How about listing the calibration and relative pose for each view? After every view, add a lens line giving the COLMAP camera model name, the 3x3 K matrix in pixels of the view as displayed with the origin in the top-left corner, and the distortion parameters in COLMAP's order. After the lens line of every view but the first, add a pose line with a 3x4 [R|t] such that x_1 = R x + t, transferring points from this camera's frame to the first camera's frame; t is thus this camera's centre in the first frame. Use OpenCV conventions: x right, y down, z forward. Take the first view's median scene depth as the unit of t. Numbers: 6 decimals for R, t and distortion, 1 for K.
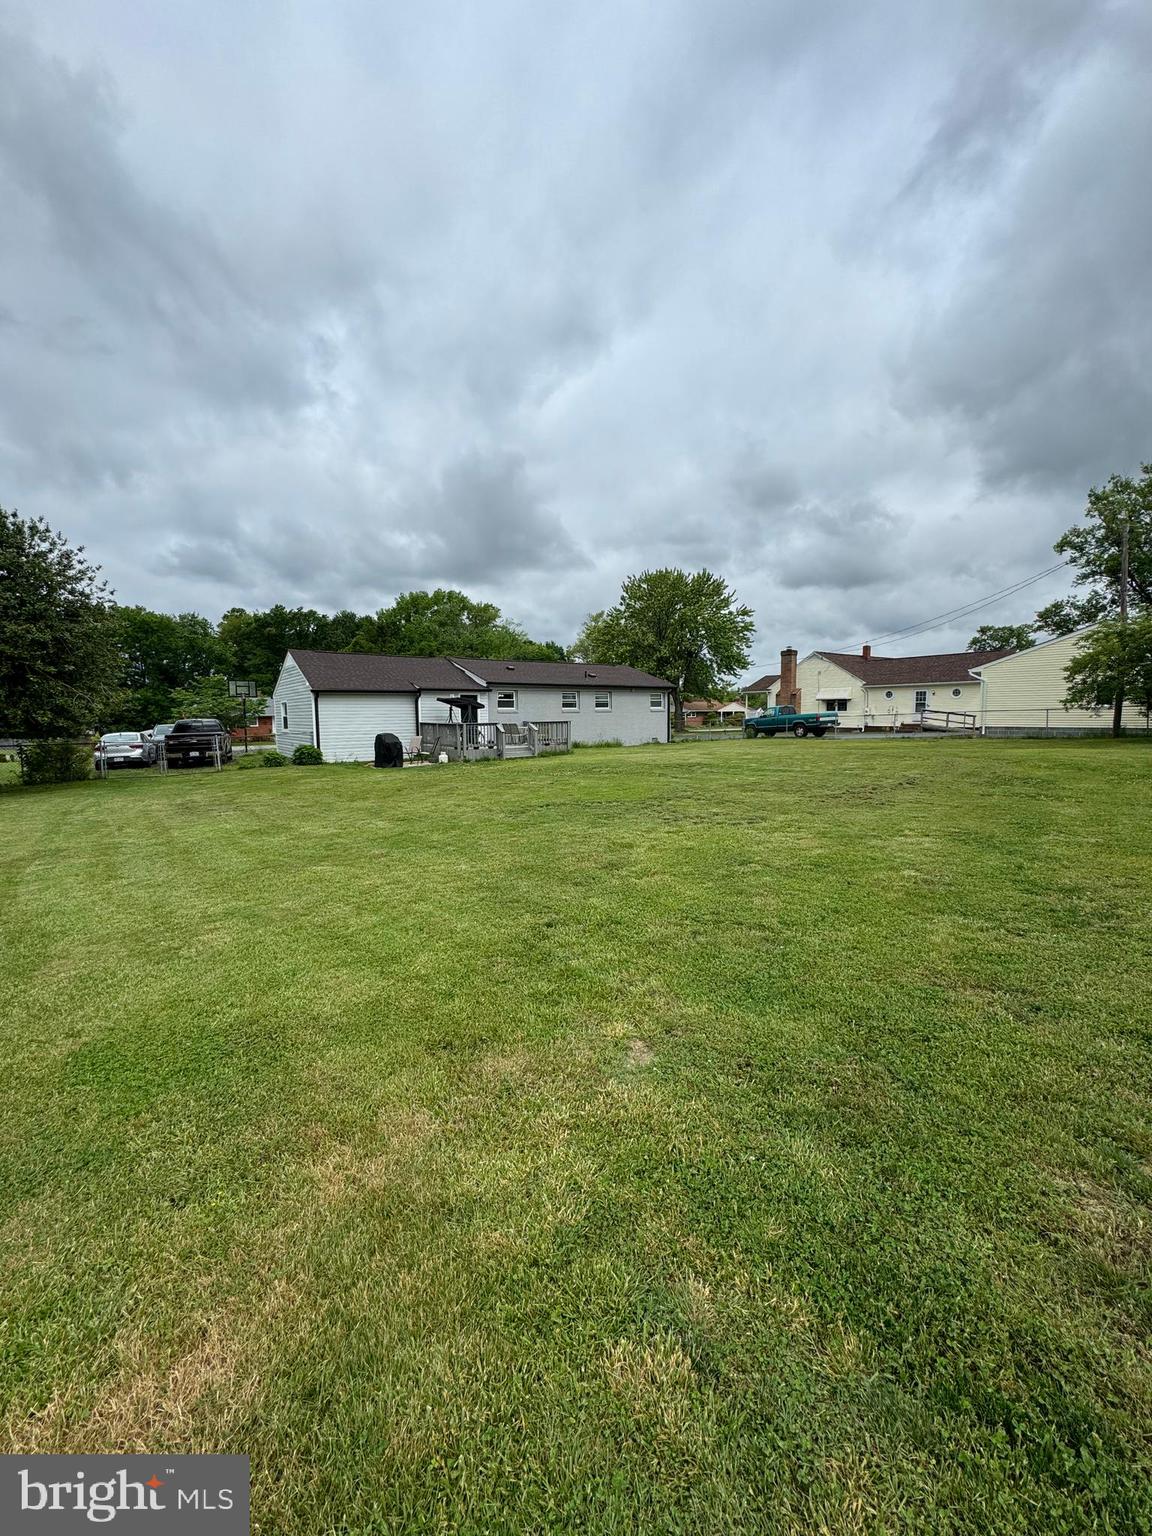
lens RADIAL K [[612.0, 0, 576.0], [0, 612.0, 768.0], [0, 0, 1]] dist [-0.001389, -0.000478]
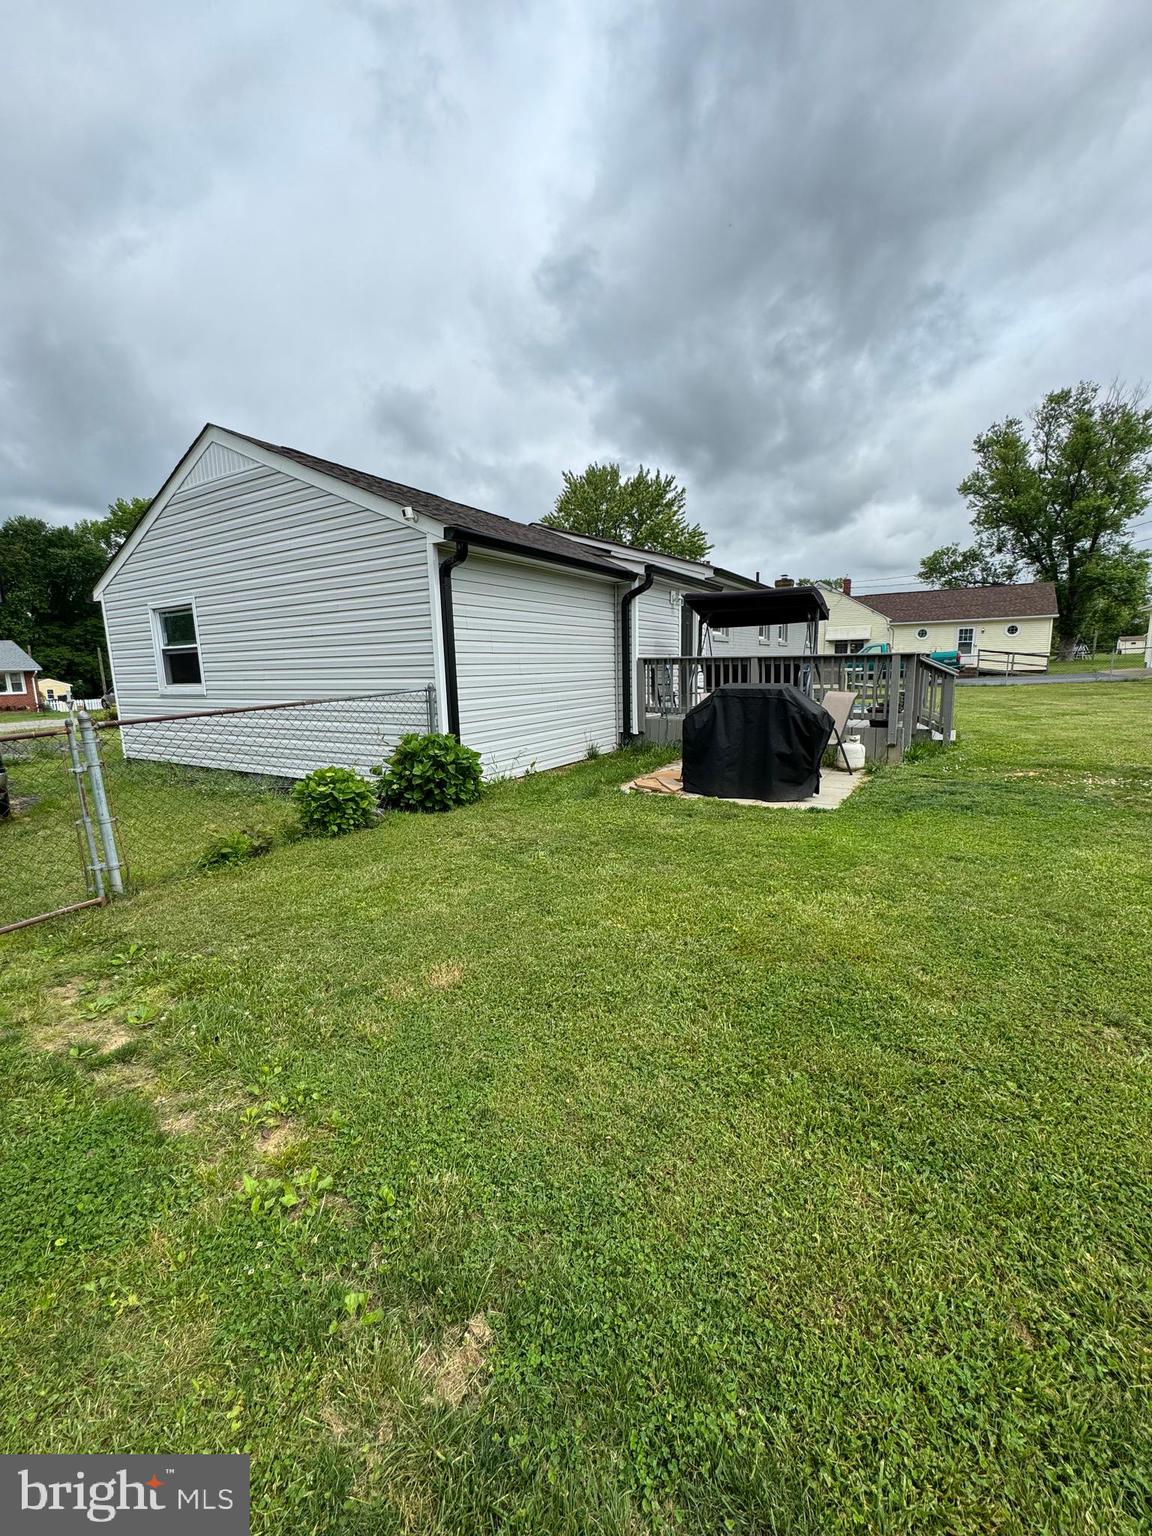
lens RADIAL K [[612.0, 0, 576.0], [0, 612.0, 768.0], [0, 0, 1]] dist [-0.001389, -0.000478]
pose [[0.923637, -0.070671, 0.376698, -0.273118], [0.043998, 0.995907, 0.078957, -0.023332], [-0.380736, -0.056354, 0.922965, 0.408255]]
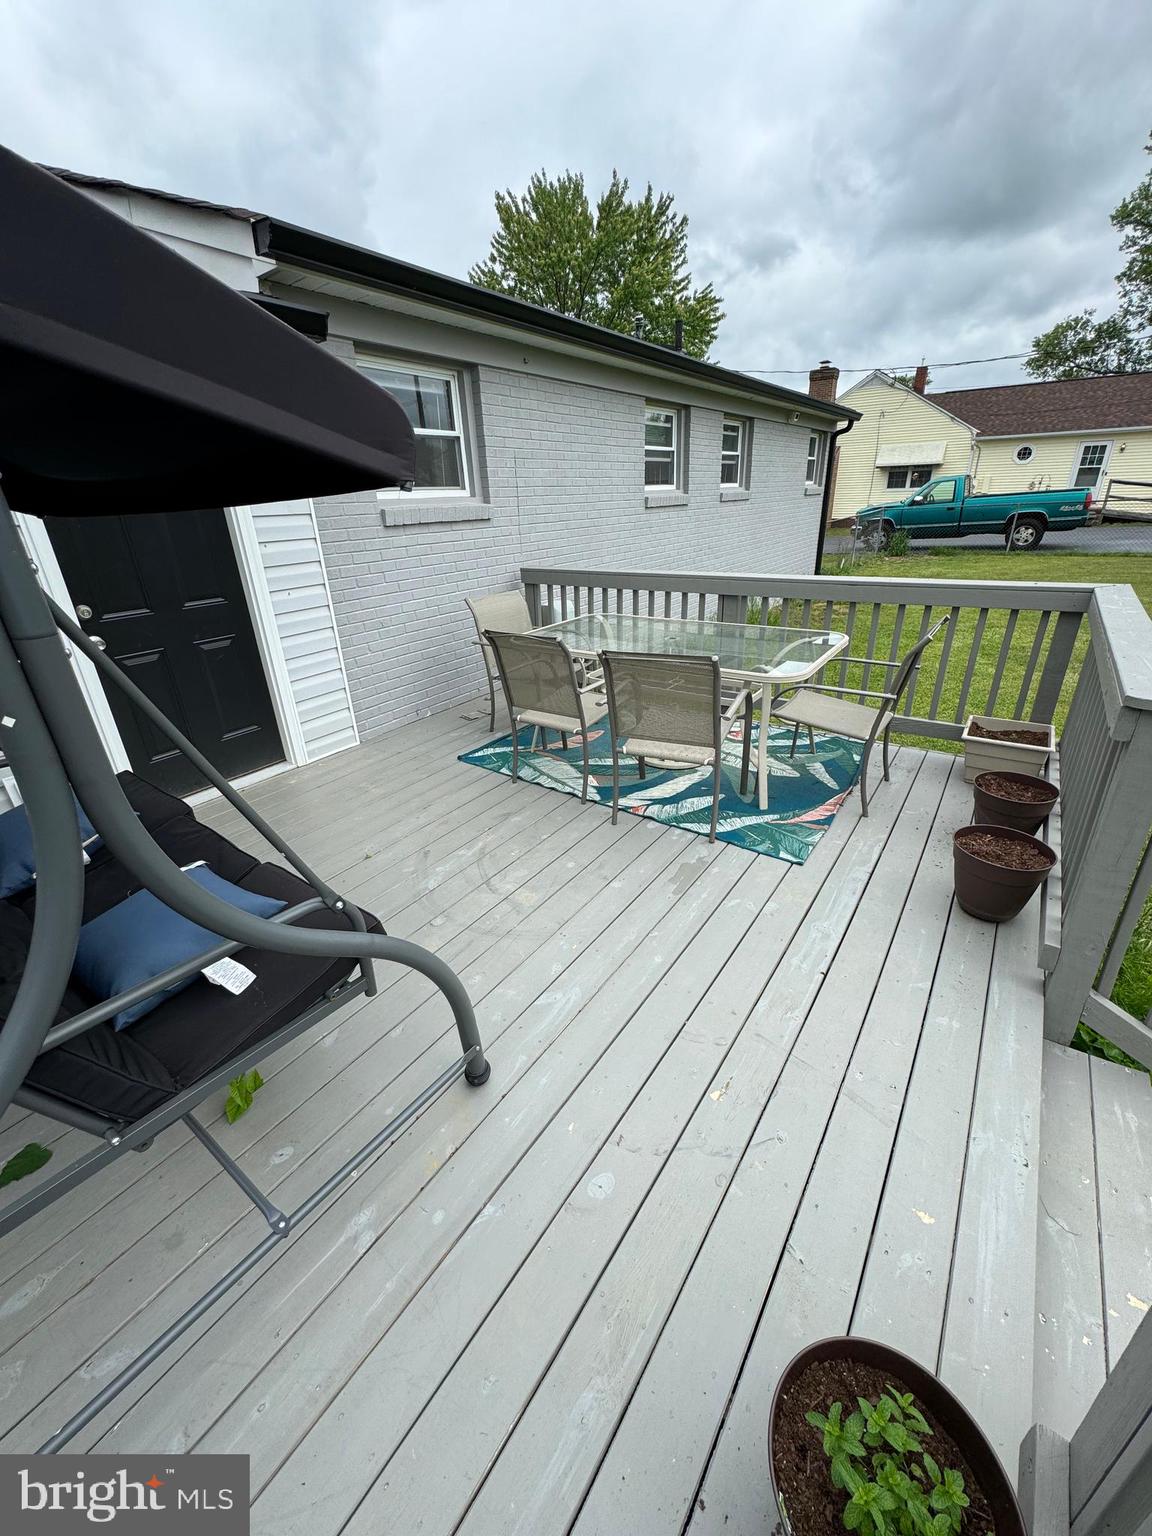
lens RADIAL K [[611.3, 0, 576.0], [0, 611.3, 768.0], [0, 0, 1]] dist [-0.000181, -0.000114]
pose [[0.944140, -0.152500, 0.292137, -0.091516], [0.051211, 0.943610, 0.327073, -0.054011], [-0.325542, -0.293842, 0.898709, 0.565701]]
